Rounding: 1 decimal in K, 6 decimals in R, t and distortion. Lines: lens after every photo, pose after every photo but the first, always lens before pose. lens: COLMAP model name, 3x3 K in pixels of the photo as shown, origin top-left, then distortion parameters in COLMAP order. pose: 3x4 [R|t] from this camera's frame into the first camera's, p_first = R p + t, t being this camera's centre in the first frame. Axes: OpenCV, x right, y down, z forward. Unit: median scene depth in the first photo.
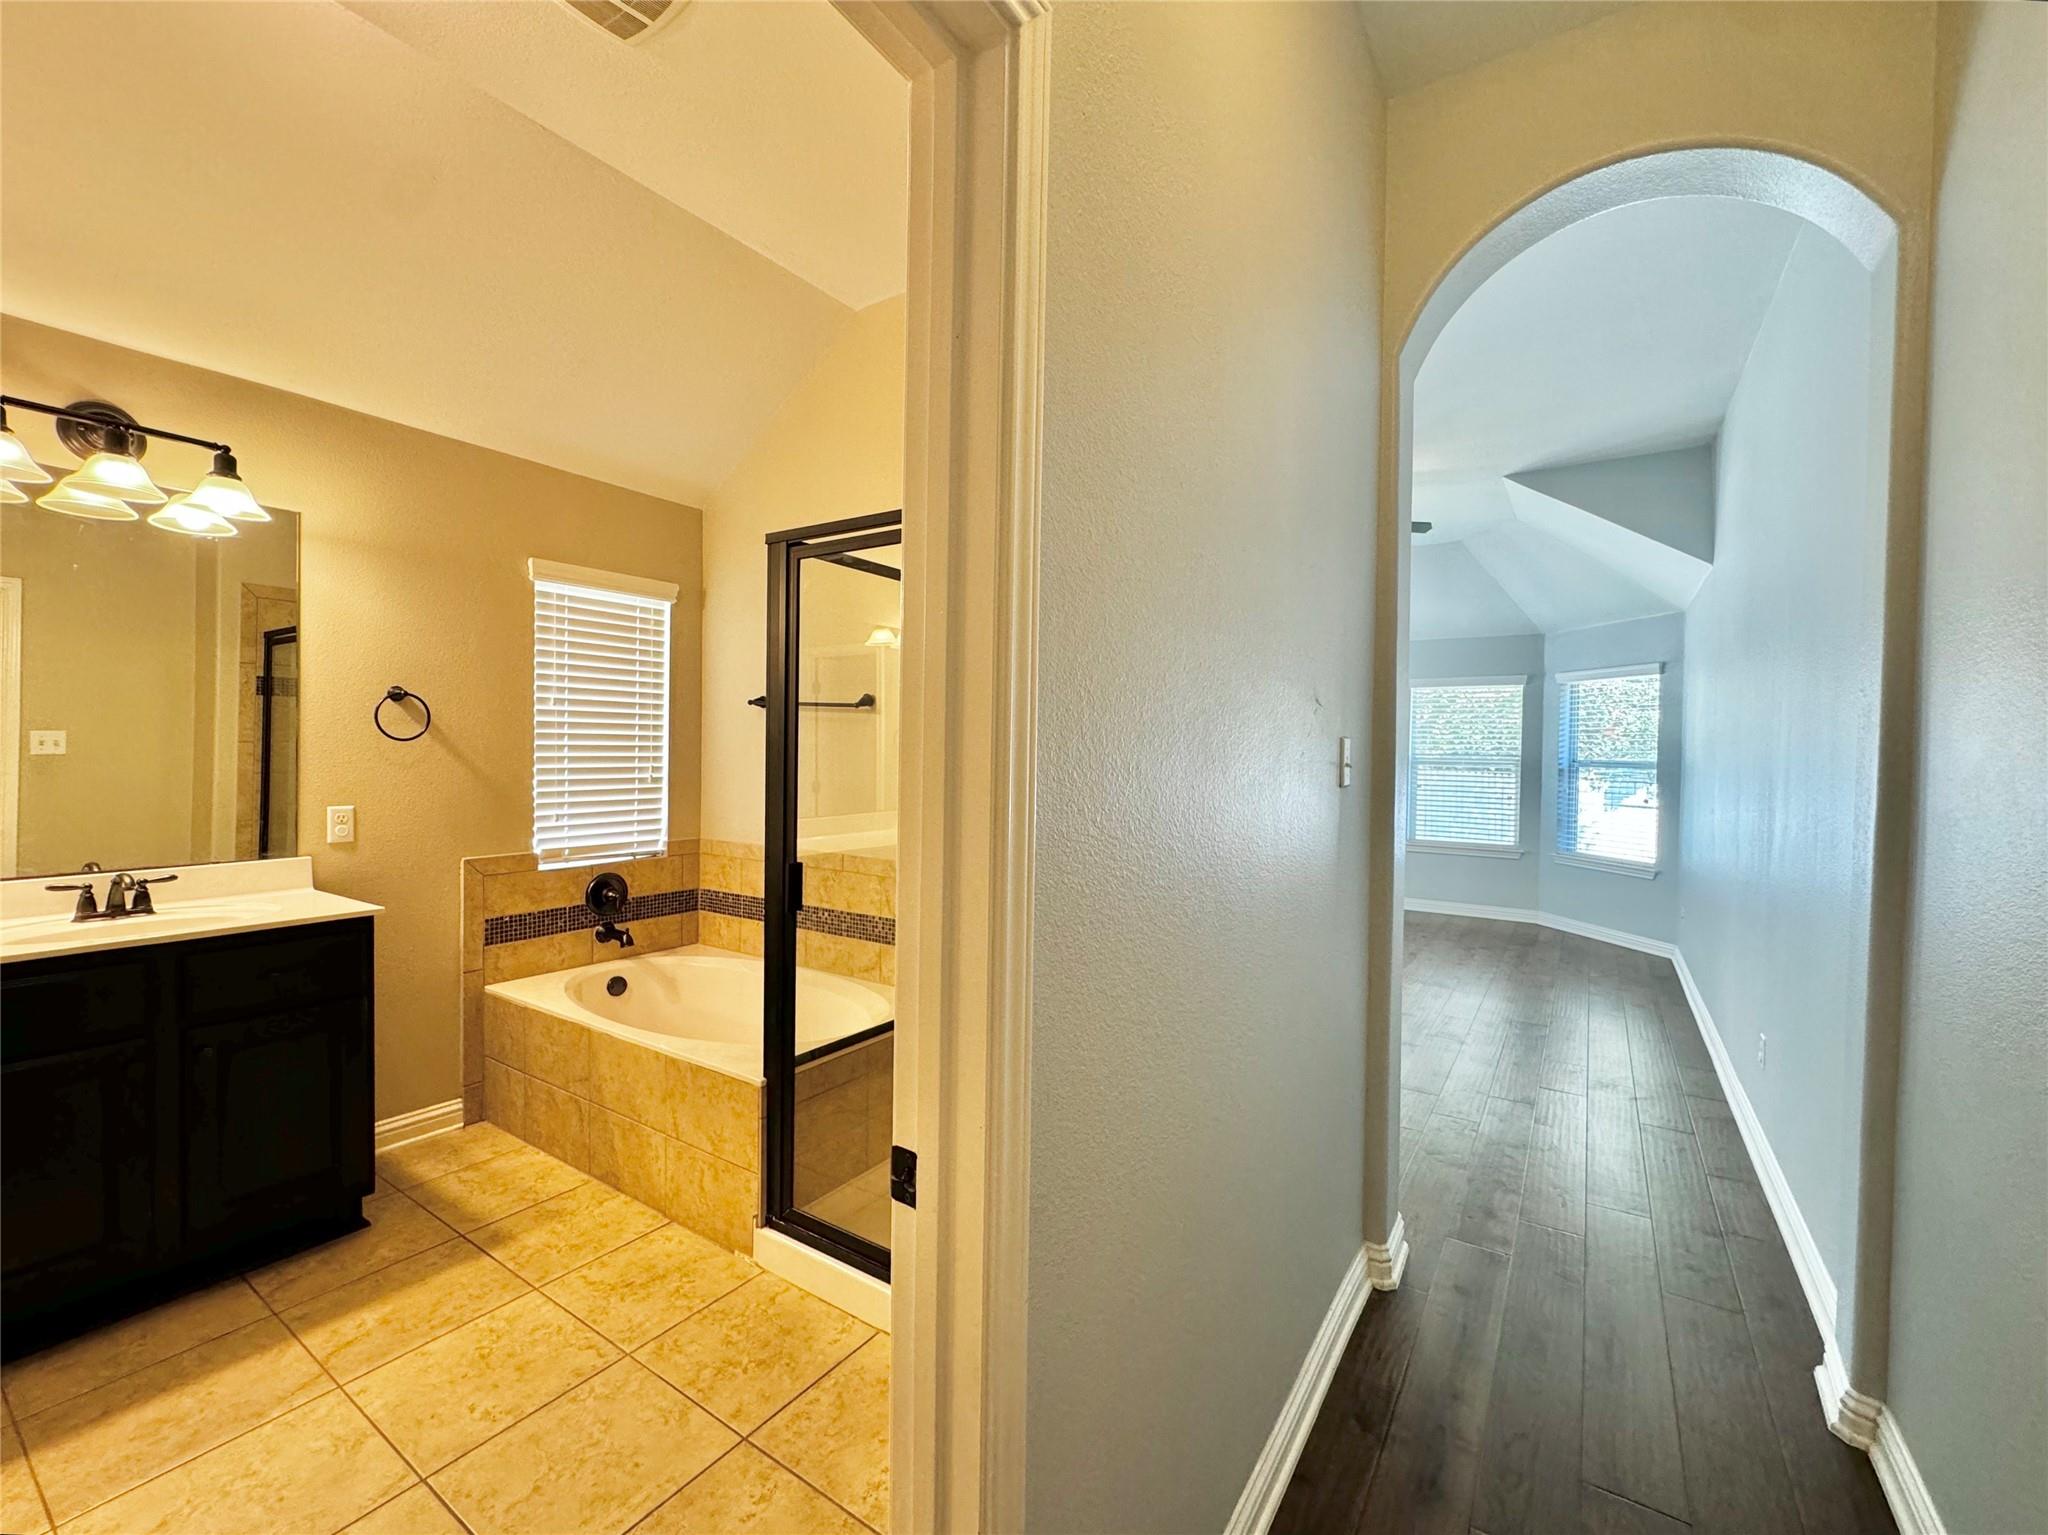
lens RADIAL K [[857.1, 0, 1024.0], [0, 857.1, 767.5], [0, 0, 1]] dist [-0.000535, -0.000309]
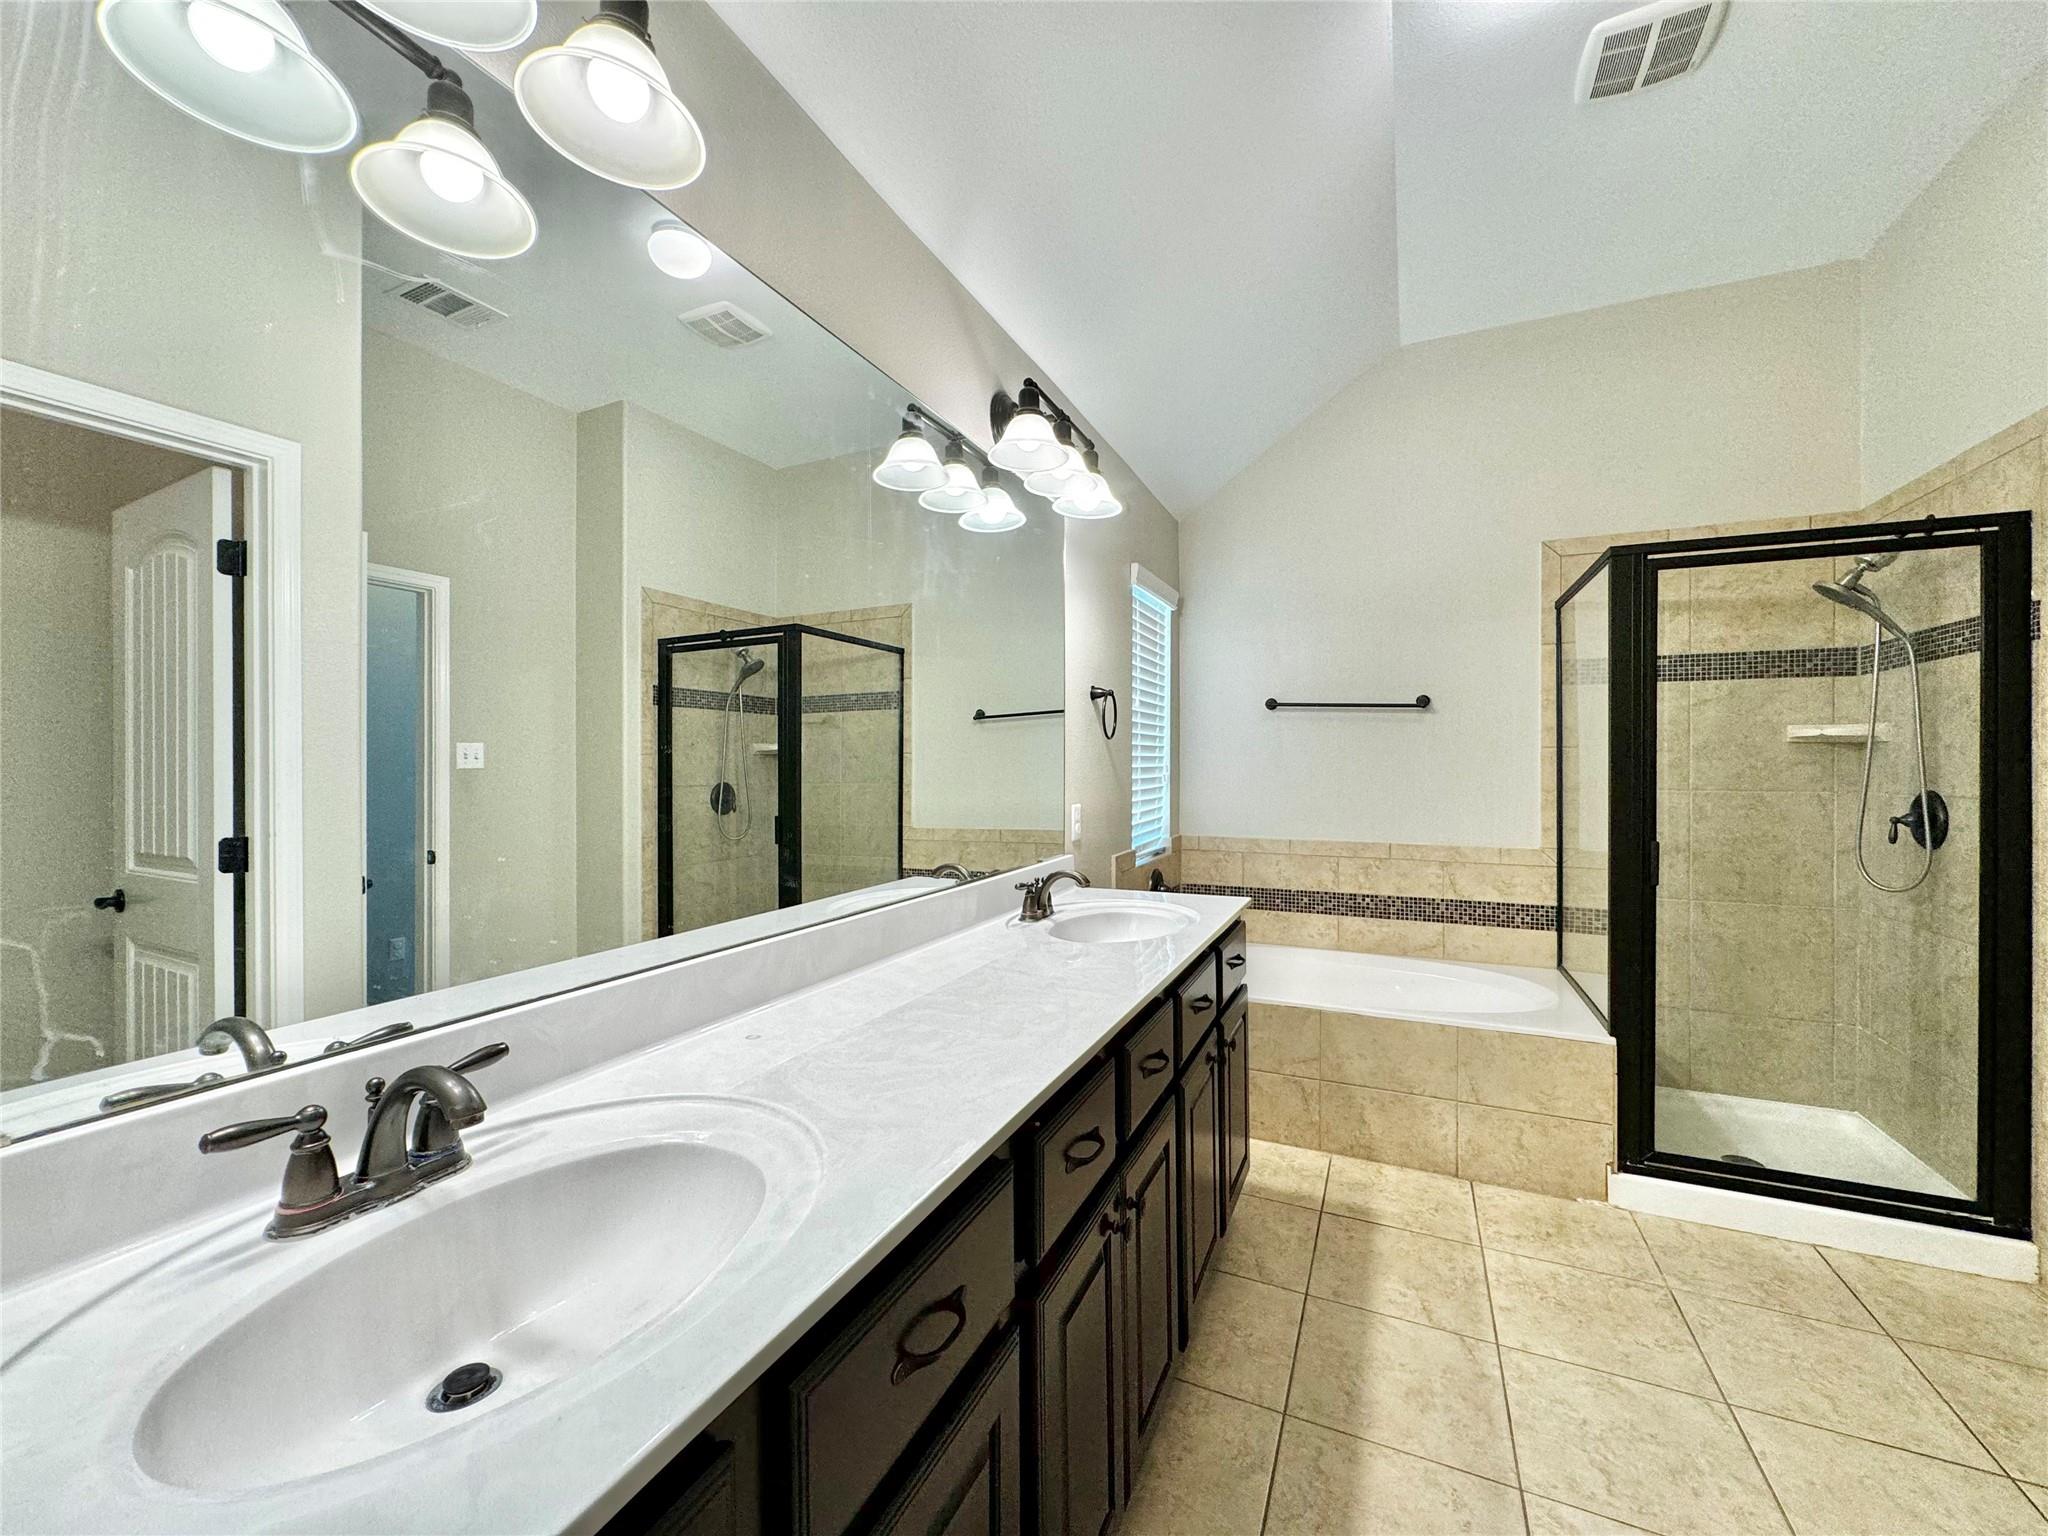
lens RADIAL K [[816.6, 0, 1022.6], [0, 816.6, 766.6], [0, 0, 1]] dist [-0.003695, 0.000015]
pose [[0.989181, -0.018062, 0.145585, -1.099859], [0.020528, 0.999670, -0.015455, 0.014110], [-0.145258, 0.018277, 0.989225, 0.061196]]
